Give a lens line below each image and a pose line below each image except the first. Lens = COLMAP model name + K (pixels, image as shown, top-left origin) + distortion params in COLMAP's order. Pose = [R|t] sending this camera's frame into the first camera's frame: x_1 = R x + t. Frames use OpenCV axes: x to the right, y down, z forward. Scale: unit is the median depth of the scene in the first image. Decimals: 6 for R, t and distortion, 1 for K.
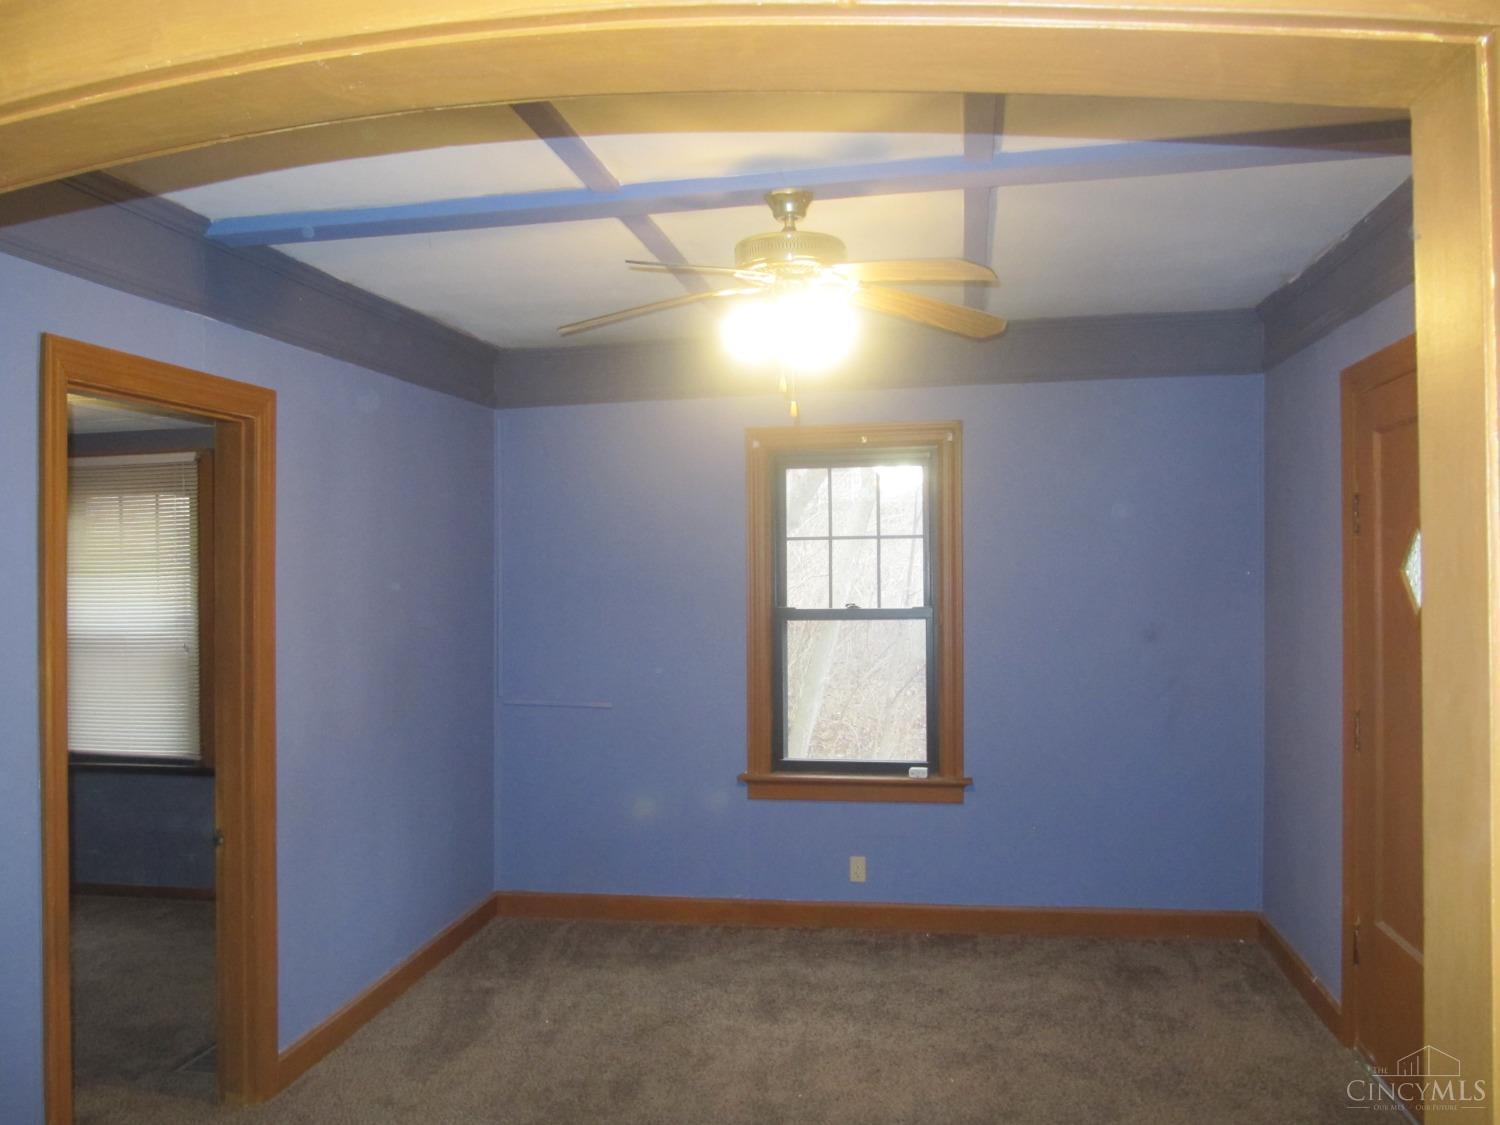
lens RADIAL K [[1181.8, 0, 750.0], [0, 1181.8, 562.5], [0, 0, 1]] dist [-0.039204, 0.000564]
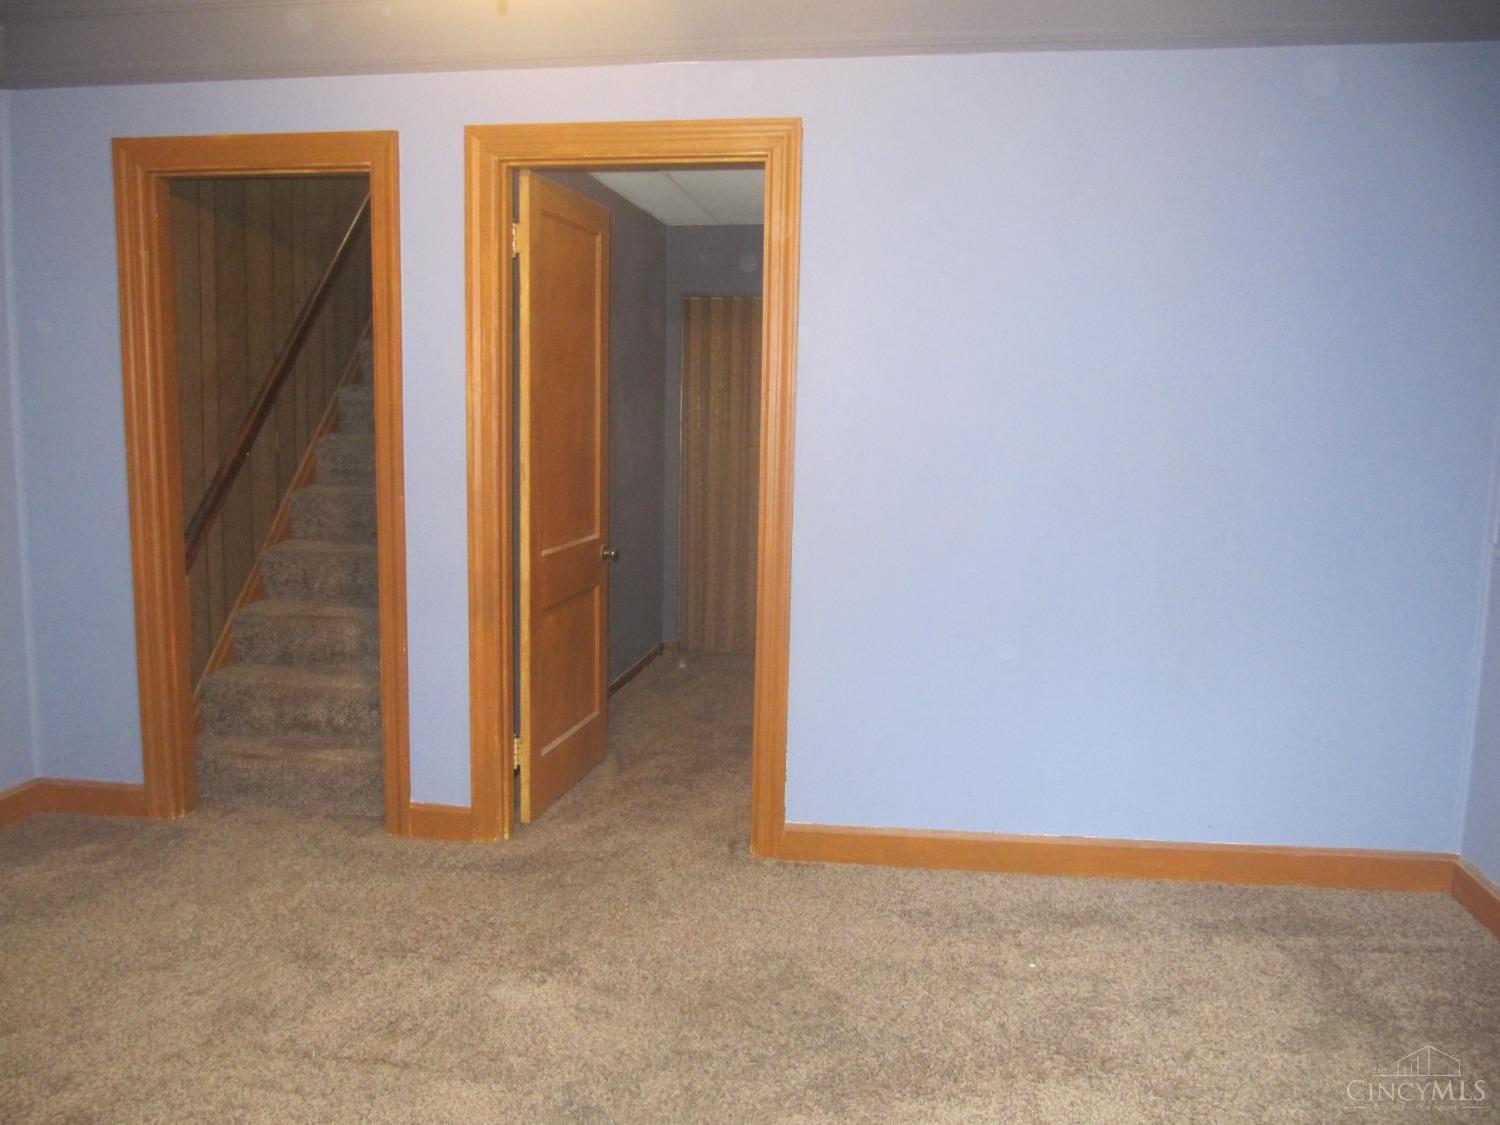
lens RADIAL K [[1181.8, 0, 750.0], [0, 1181.8, 562.5], [0, 0, 1]] dist [-0.039204, 0.000564]
pose [[0.044297, 0.135679, -0.989762, 0.480143], [-0.018860, 0.990672, 0.134959, 0.064779], [0.998840, 0.012689, 0.046442, 0.806146]]
